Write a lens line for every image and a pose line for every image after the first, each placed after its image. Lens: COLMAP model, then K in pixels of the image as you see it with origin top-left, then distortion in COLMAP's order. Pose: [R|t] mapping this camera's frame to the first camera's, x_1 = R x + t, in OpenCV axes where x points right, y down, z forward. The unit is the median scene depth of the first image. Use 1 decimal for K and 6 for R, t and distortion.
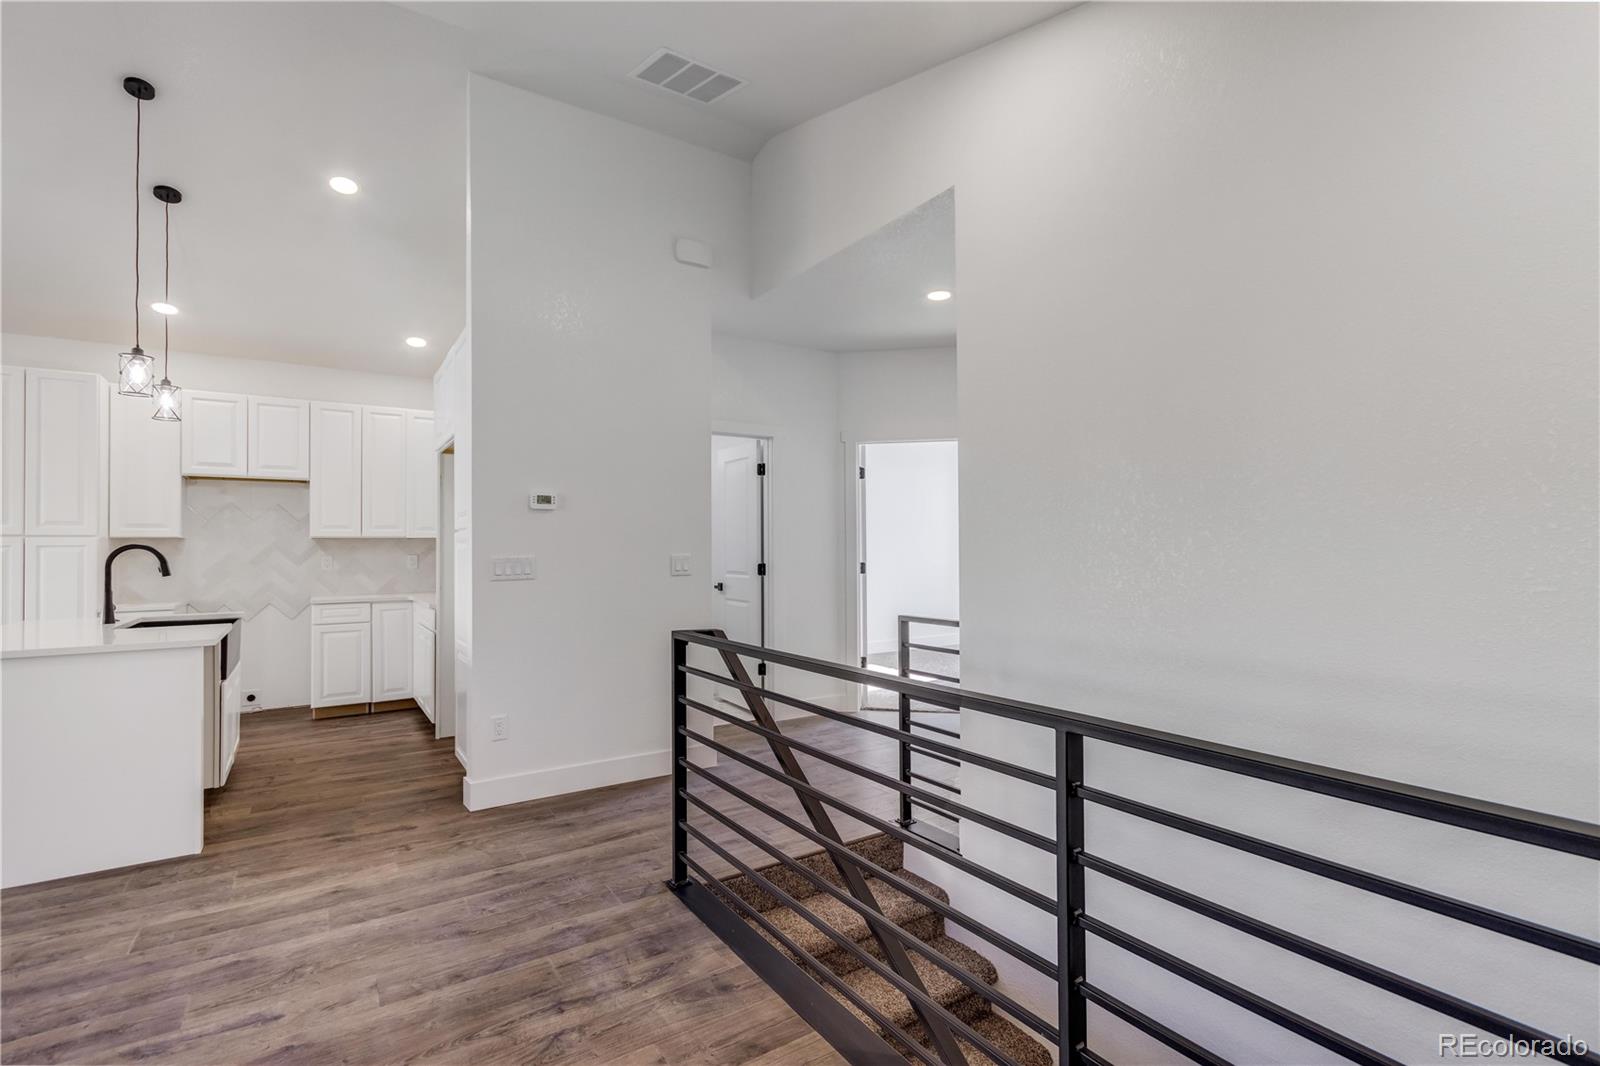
lens RADIAL K [[735.1, 0, 806.2], [0, 735.1, 540.5], [0, 0, 1]] dist [0.000937, -0.000033]
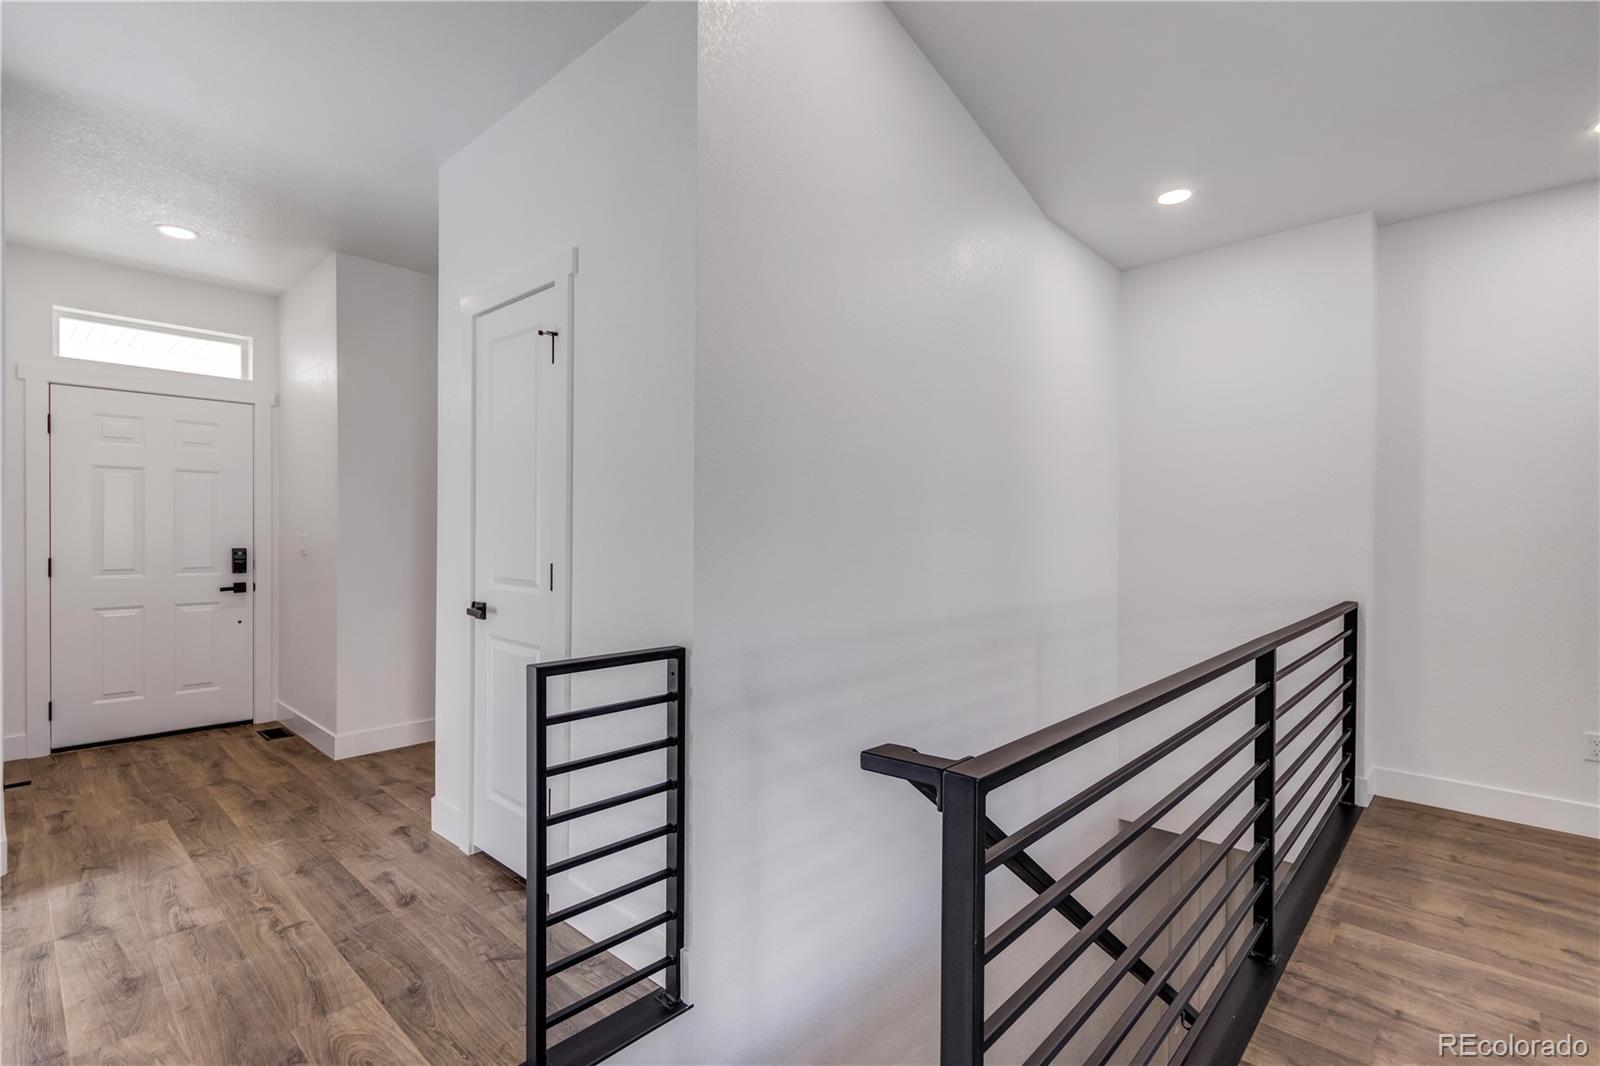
lens RADIAL K [[748.7, 0, 803.8], [0, 748.7, 525.8], [0, 0, 1]] dist [0.002687, 0.000280]
pose [[-0.231356, 0.009504, 0.972823, -0.563088], [-0.011757, 0.999852, -0.012564, 0.017036], [-0.972798, -0.014344, -0.231210, 1.330927]]
